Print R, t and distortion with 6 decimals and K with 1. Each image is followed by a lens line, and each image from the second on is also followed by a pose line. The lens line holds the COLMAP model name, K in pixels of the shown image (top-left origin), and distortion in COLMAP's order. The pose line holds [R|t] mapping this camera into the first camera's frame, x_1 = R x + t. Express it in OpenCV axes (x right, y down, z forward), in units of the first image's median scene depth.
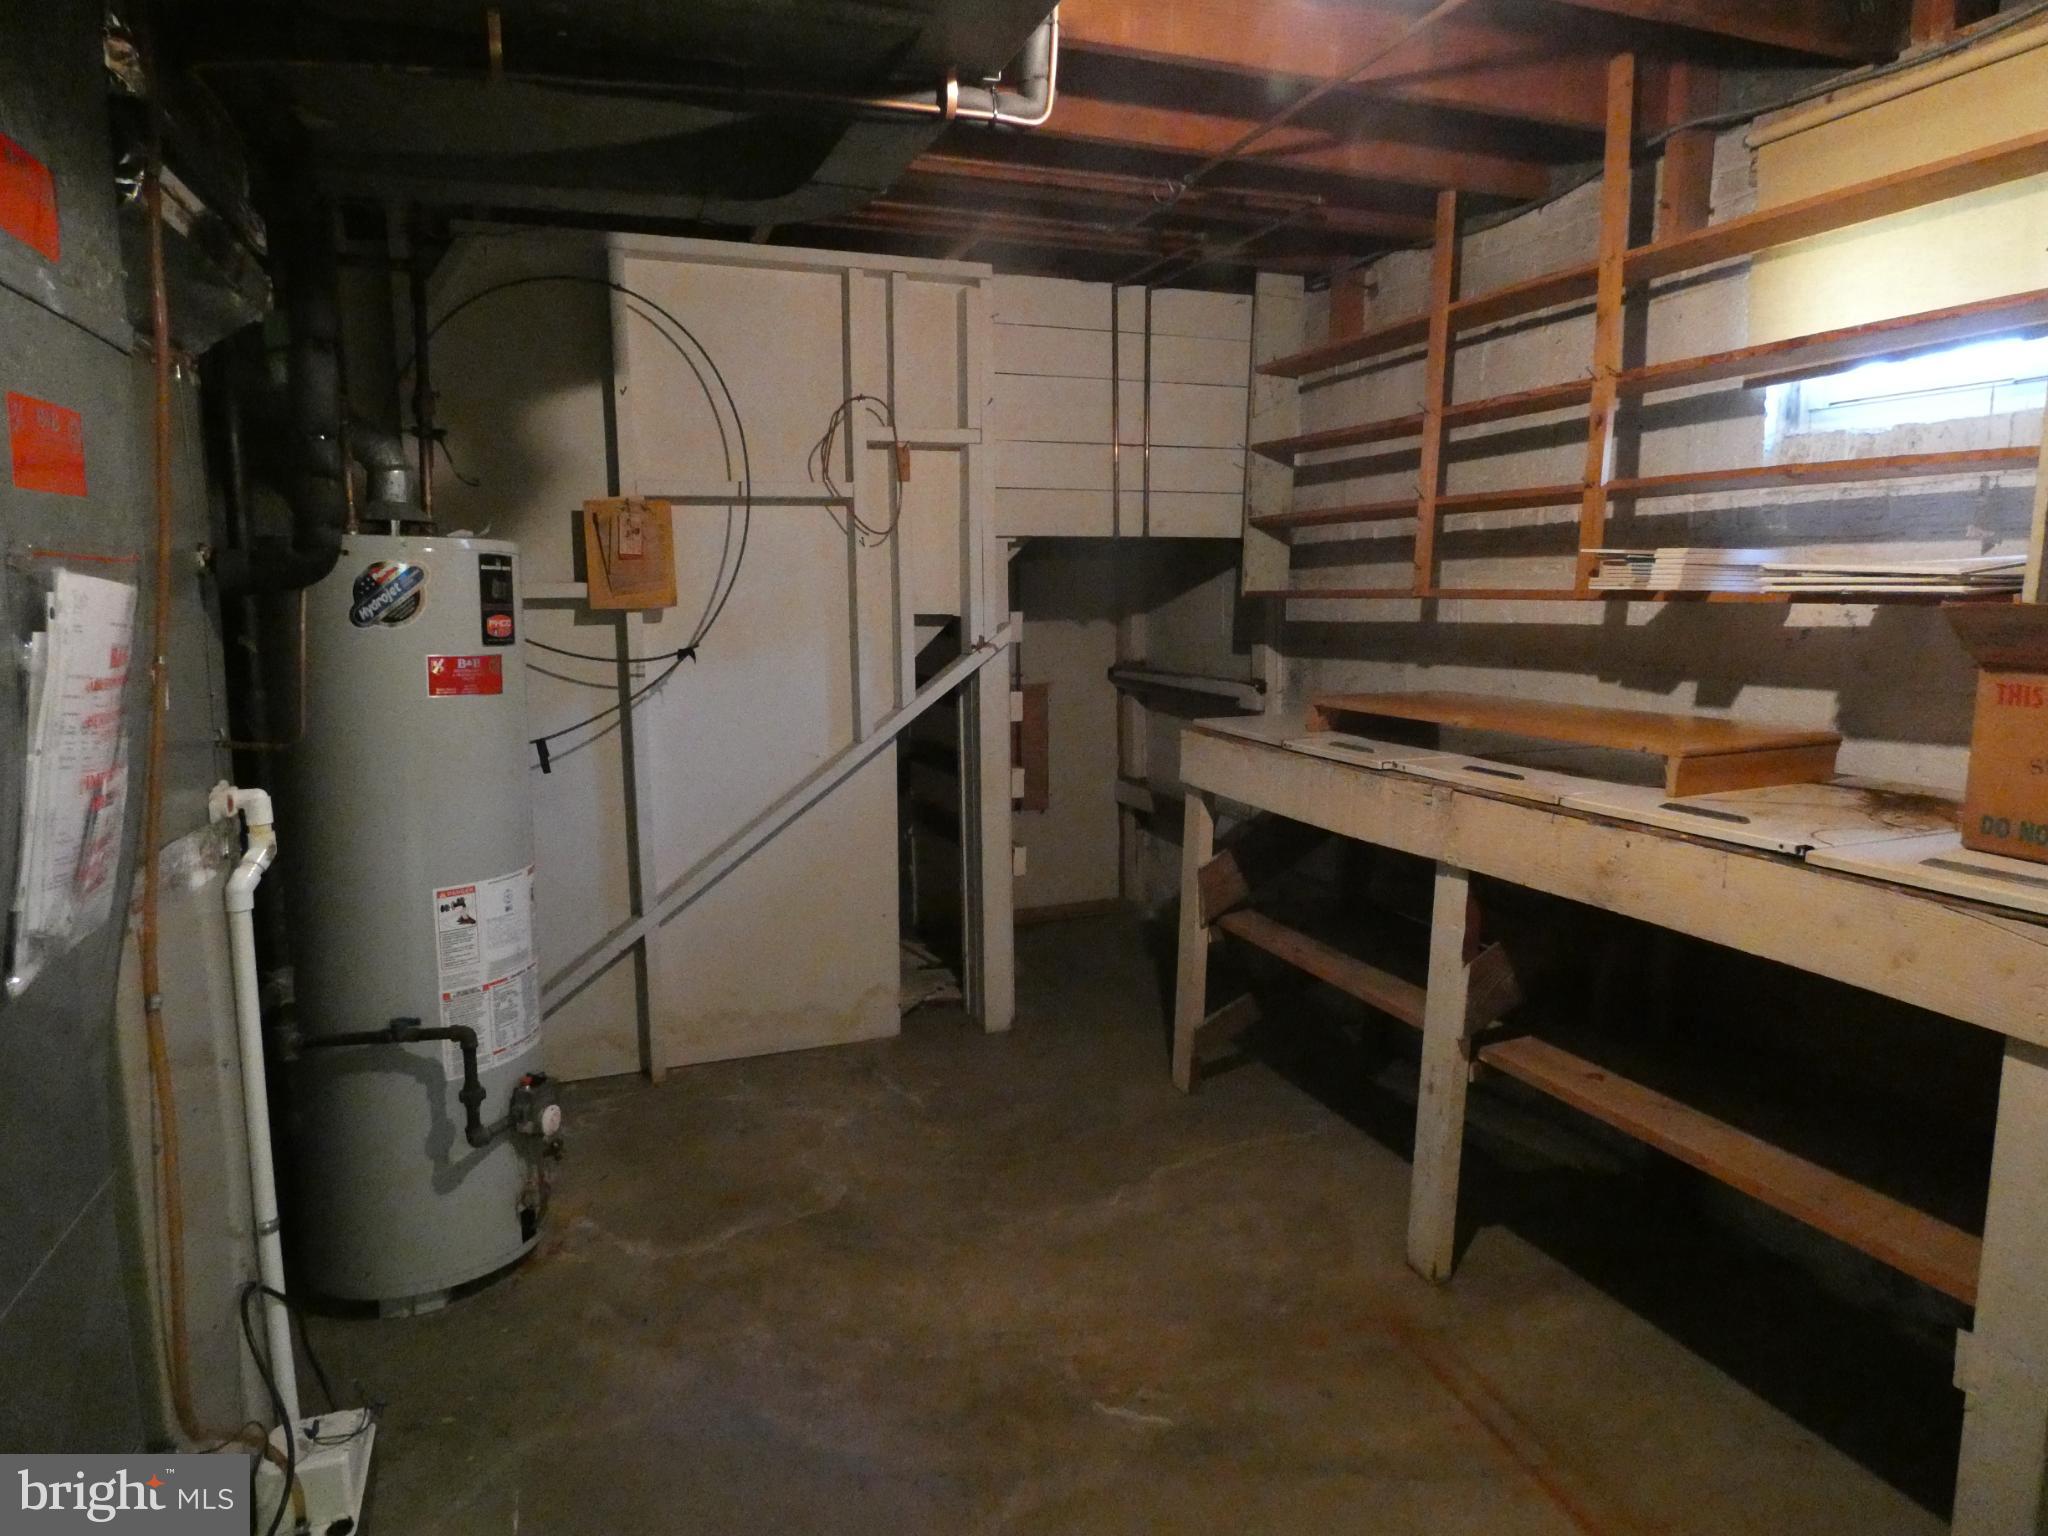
lens RADIAL K [[1223.6, 0, 1026.9], [0, 1223.6, 767.9], [0, 0, 1]] dist [-0.009008, 0.002807]
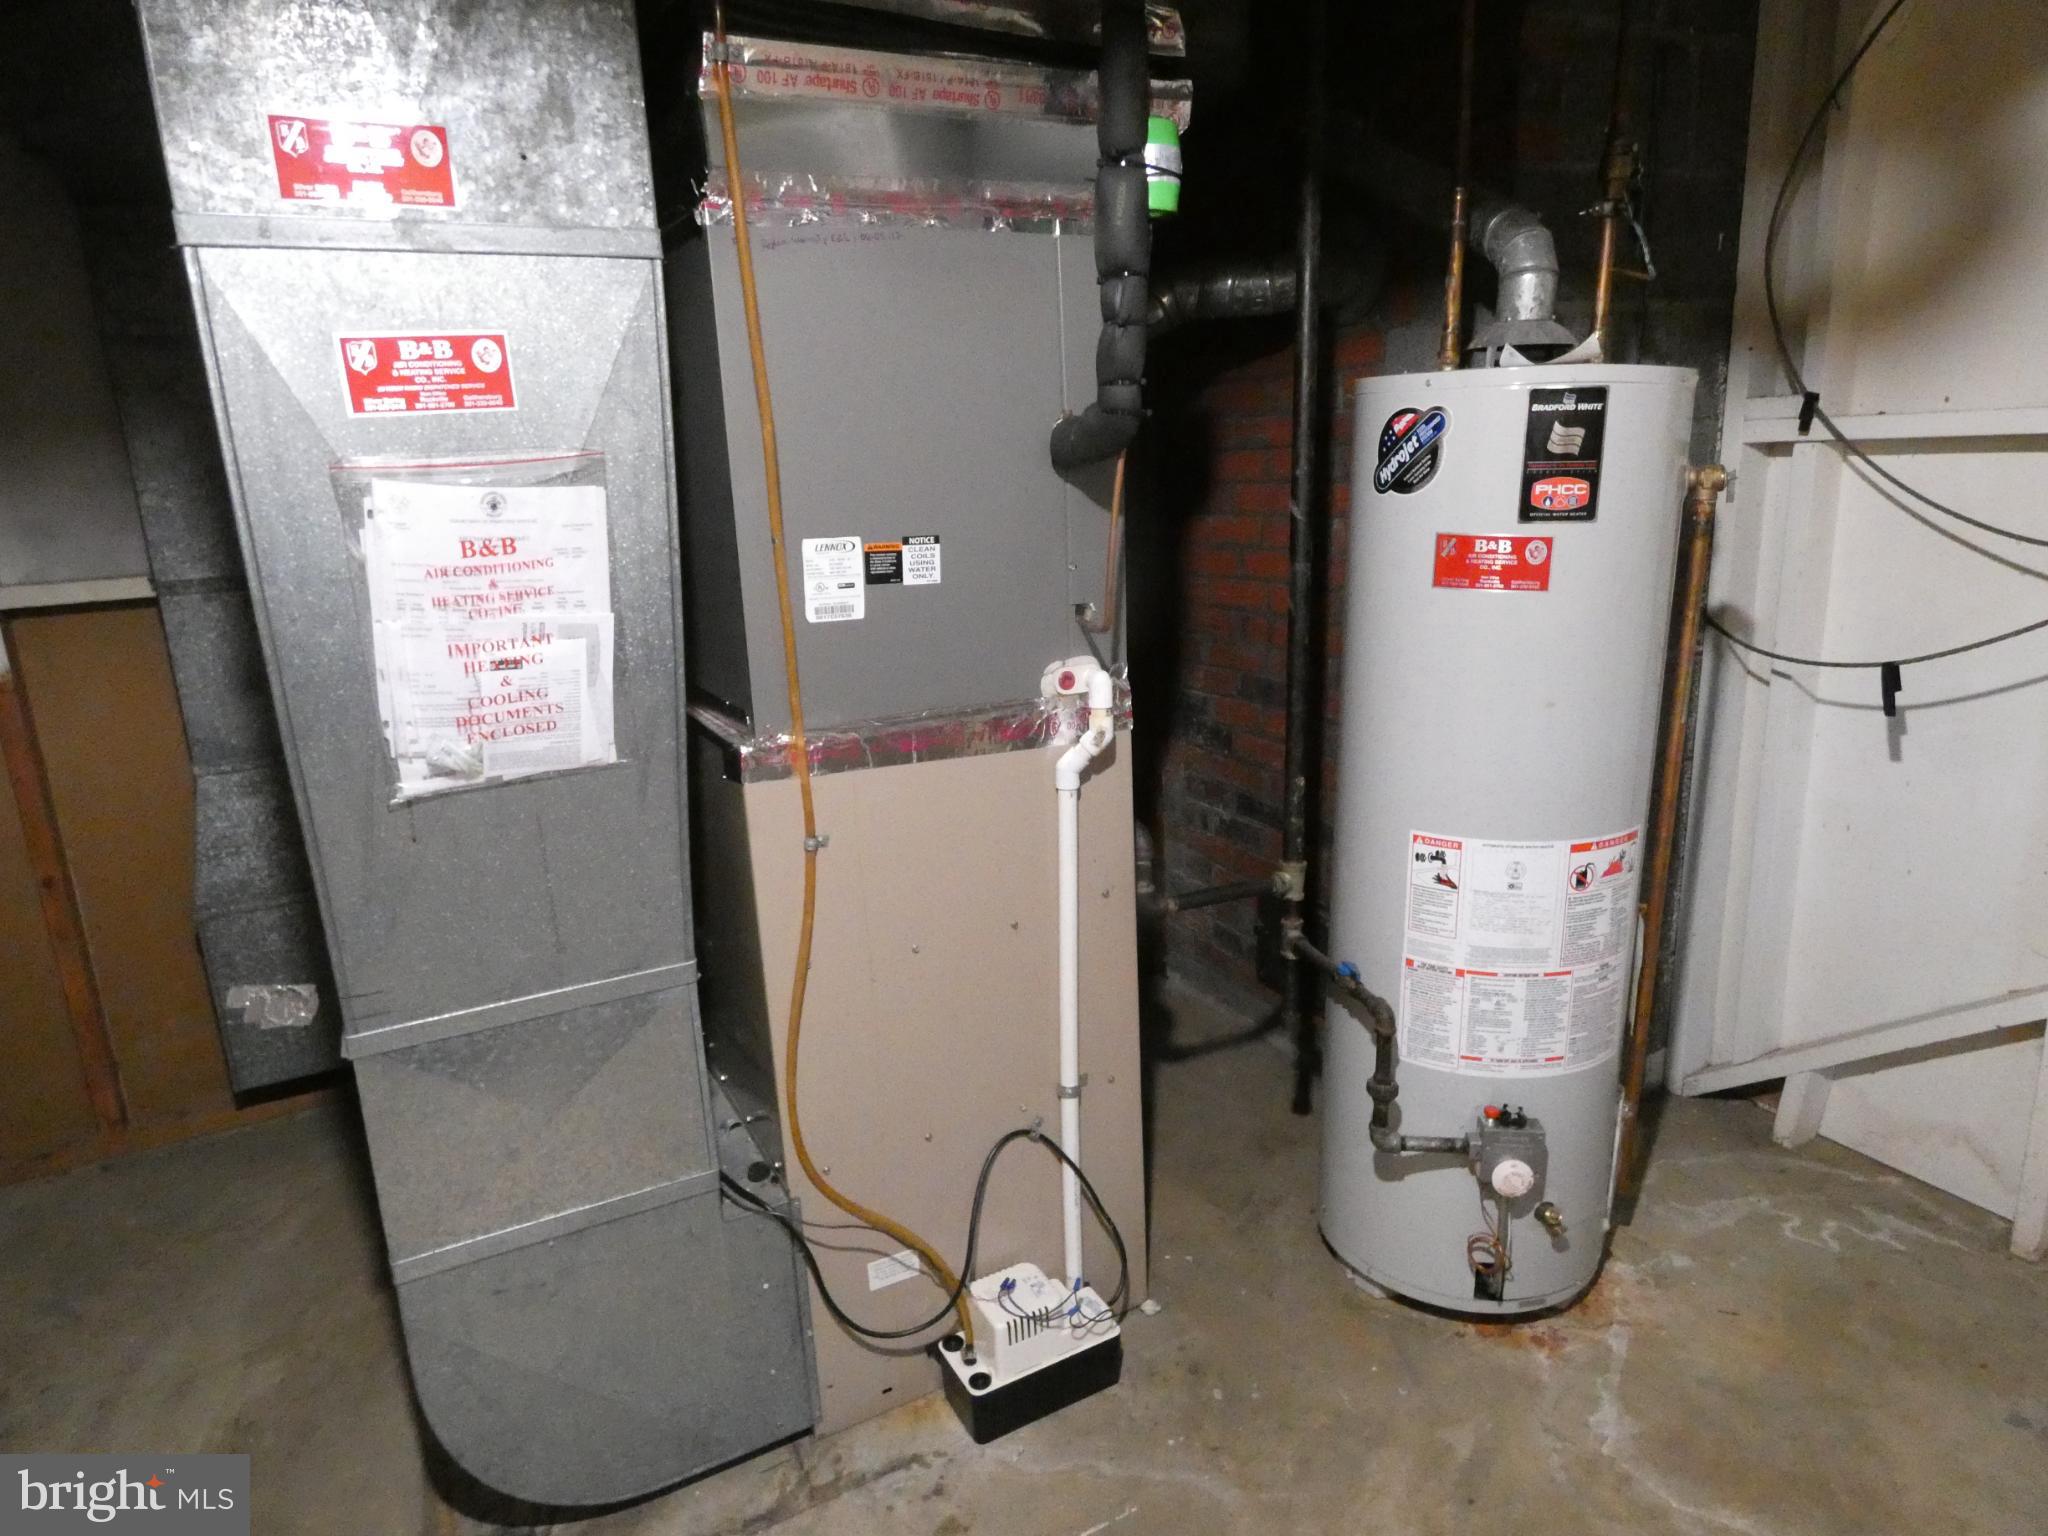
lens RADIAL K [[1223.6, 0, 1026.9], [0, 1223.6, 760.5], [0, 0, 1]] dist [-0.009008, 0.002807]
pose [[0.121761, 0.242853, -0.962391, 0.233986], [-0.103241, 0.967445, 0.231066, -0.100110], [0.987176, 0.071223, 0.142870, 0.623167]]
